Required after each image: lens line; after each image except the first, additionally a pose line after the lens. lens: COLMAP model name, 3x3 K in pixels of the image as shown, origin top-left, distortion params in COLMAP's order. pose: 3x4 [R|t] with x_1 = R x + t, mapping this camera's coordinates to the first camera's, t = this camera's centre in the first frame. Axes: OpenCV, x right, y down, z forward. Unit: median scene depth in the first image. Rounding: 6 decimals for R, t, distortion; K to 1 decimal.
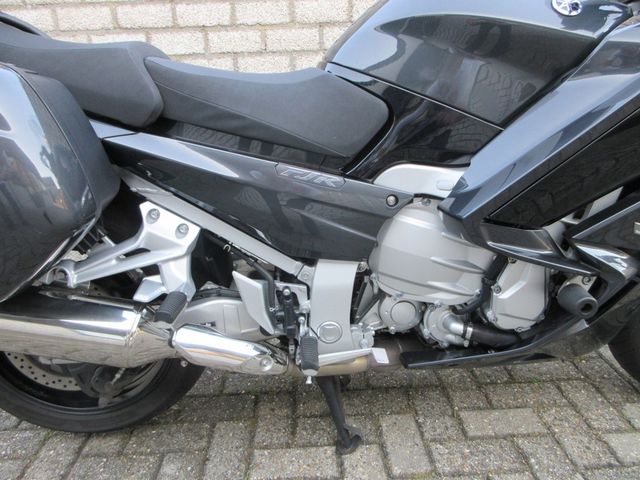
lens RADIAL K [[488.3, 0, 261.2], [0, 488.3, 240.1], [0, 0, 1]] dist [-0.005151, -0.000045]
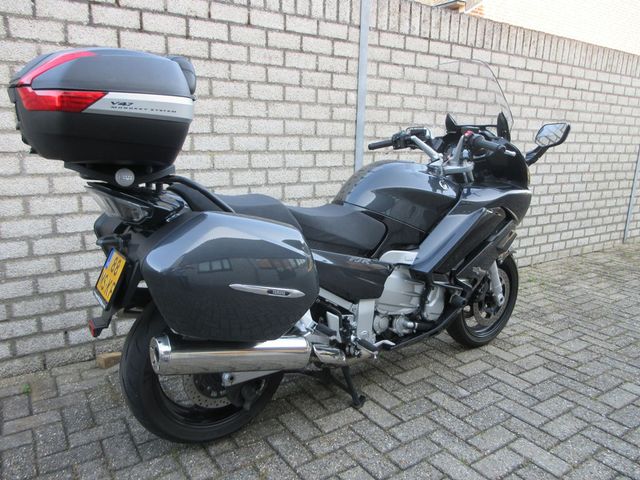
lens RADIAL K [[441.3, 0, 318.5], [0, 441.3, 249.5], [0, 0, 1]] dist [-0.034588, 0.002749]
pose [[0.858529, -0.077415, 0.506887, -0.902801], [0.132000, 0.988588, -0.072588, -0.054897], [-0.495484, 0.129228, 0.858951, -0.487669]]
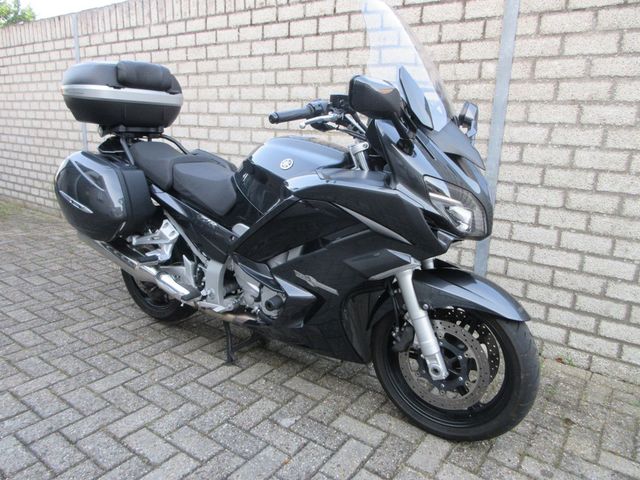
lens RADIAL K [[466.2, 0, 330.9], [0, 466.2, 237.5], [0, 0, 1]] dist [-0.002510, -0.000424]
pose [[0.805839, 0.201197, -0.556905, 1.751448], [-0.255605, 0.966561, -0.020662, -0.152442], [0.534125, 0.158998, 0.830319, -0.491166]]
